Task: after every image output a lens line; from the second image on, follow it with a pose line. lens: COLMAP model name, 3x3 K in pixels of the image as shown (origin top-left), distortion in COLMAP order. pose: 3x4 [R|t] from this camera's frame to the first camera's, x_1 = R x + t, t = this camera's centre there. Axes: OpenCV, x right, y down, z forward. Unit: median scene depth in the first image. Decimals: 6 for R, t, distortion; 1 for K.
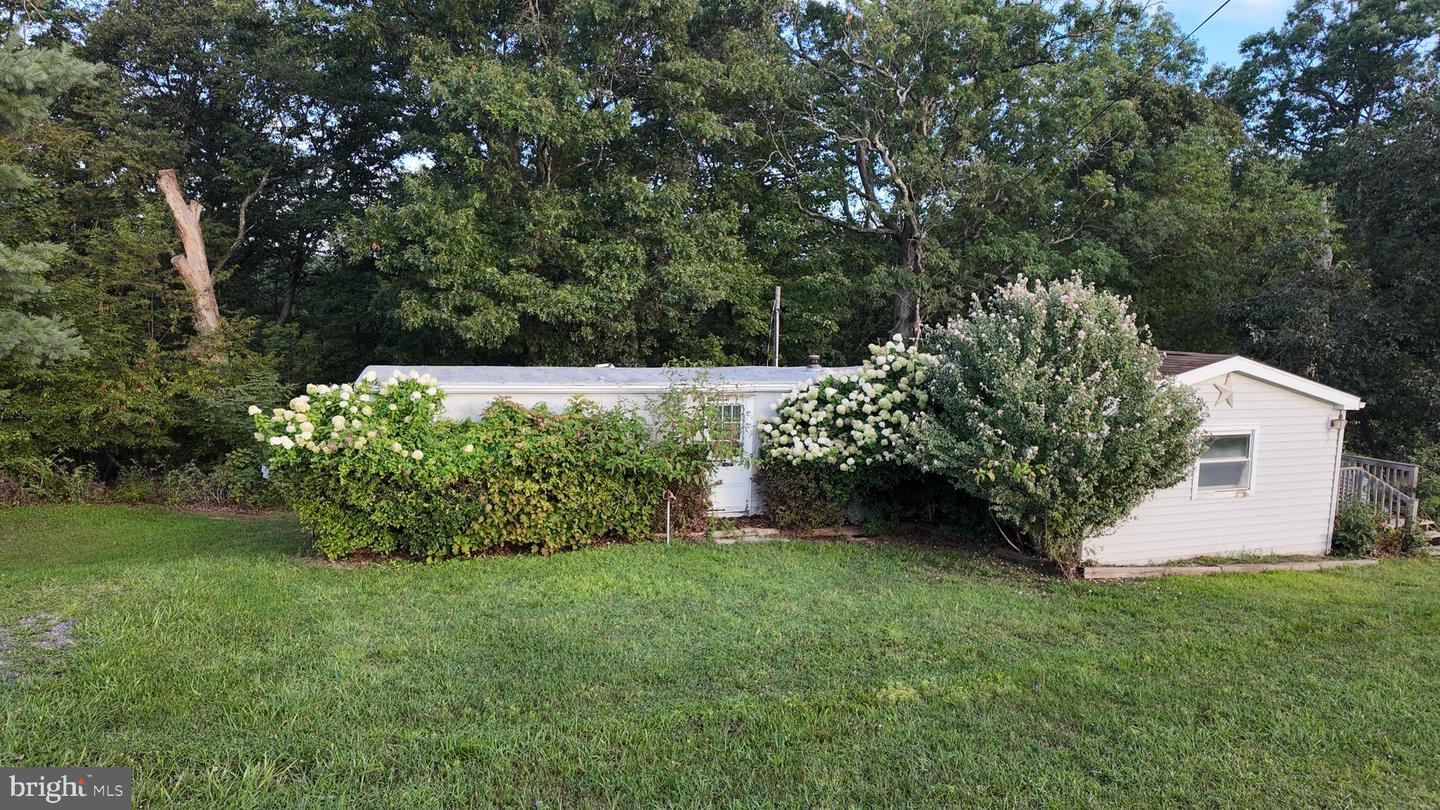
lens RADIAL K [[822.4, 0, 720.0], [0, 822.4, 405.0], [0, 0, 1]] dist [0.001828, 0.000155]
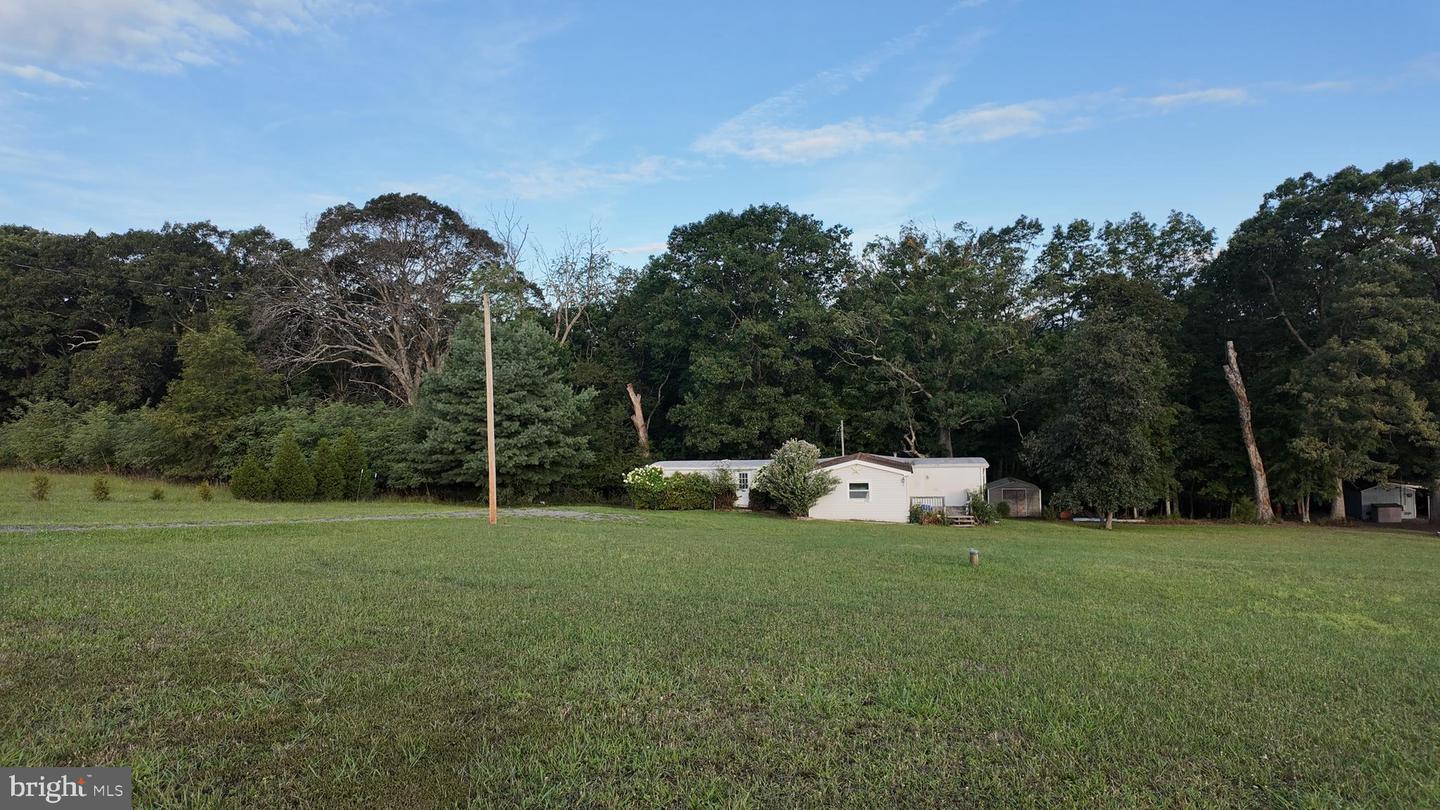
lens RADIAL K [[822.4, 0, 720.0], [0, 822.4, 405.0], [0, 0, 1]] dist [0.001828, 0.000155]
pose [[0.844851, -0.040843, -0.533440, 1.735598], [-0.002474, 0.996773, -0.080237, -0.007892], [0.534996, 0.069108, 0.842024, -1.890633]]
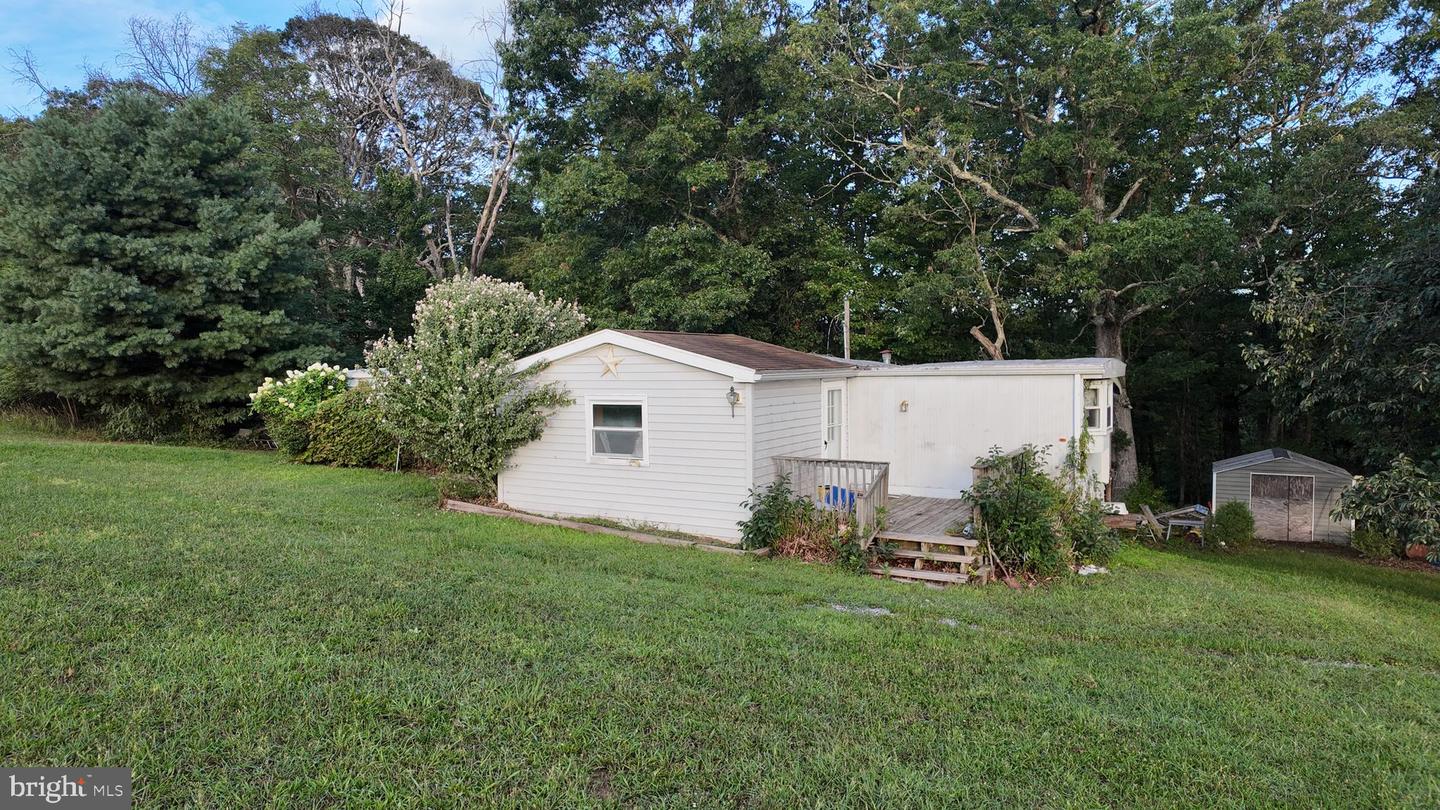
lens RADIAL K [[822.4, 0, 720.0], [0, 822.4, 405.0], [0, 0, 1]] dist [0.001828, 0.000155]
pose [[0.632183, 0.007604, -0.774782, 1.360468], [-0.055368, 0.997839, -0.035384, 0.060440], [0.772838, 0.065267, 0.631238, 0.396553]]
